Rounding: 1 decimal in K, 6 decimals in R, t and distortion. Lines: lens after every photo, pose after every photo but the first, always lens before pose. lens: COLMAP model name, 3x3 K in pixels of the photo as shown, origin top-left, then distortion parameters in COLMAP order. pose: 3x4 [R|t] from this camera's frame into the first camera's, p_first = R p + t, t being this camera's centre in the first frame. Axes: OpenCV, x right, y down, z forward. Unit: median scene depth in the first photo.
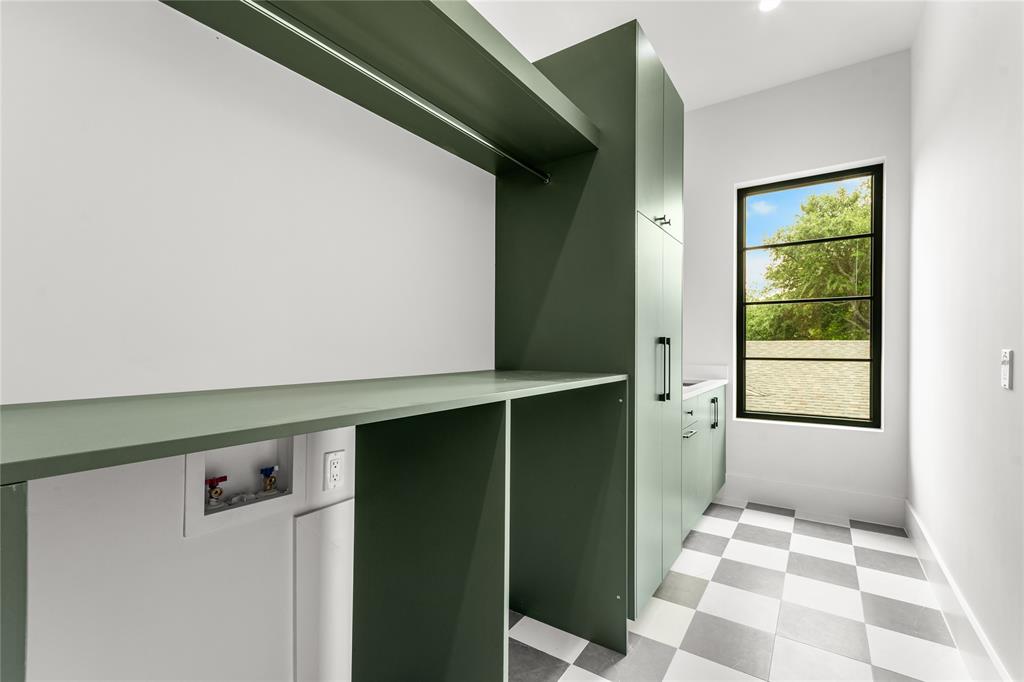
lens RADIAL K [[443.8, 0, 509.4], [0, 443.8, 346.3], [0, 0, 1]] dist [-0.002289, -0.000356]
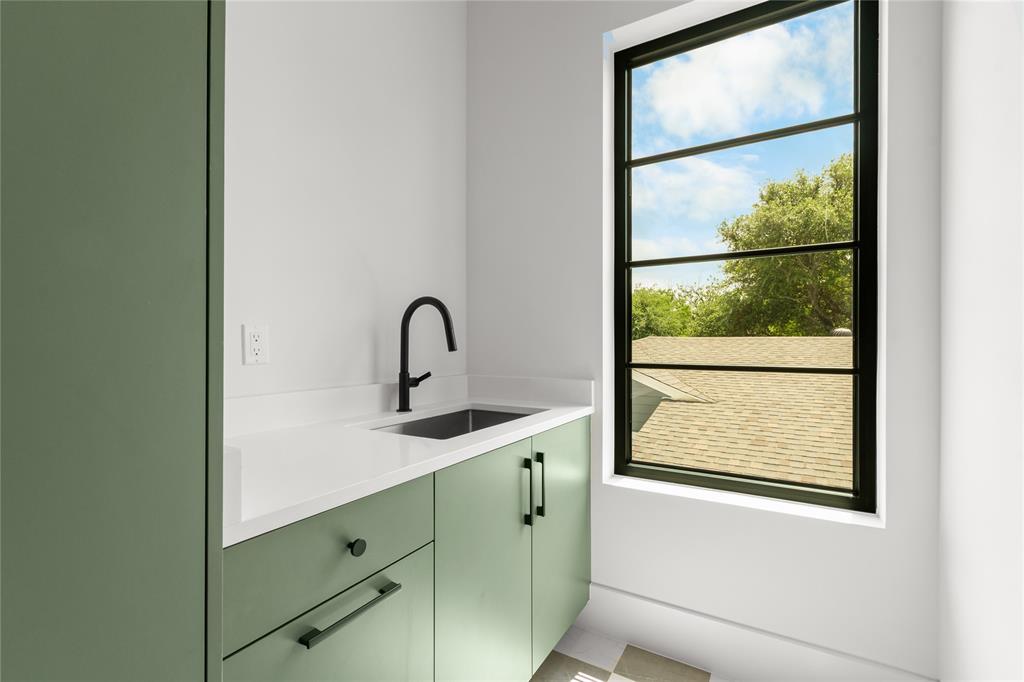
lens RADIAL K [[447.4, 0, 513.9], [0, 447.4, 344.4], [0, 0, 1]] dist [0.003517, 0.000383]
pose [[0.997358, -0.001329, 0.072627, 0.297347], [0.001179, 0.999997, 0.002107, 0.000109], [-0.072630, -0.002015, 0.997357, 0.392278]]
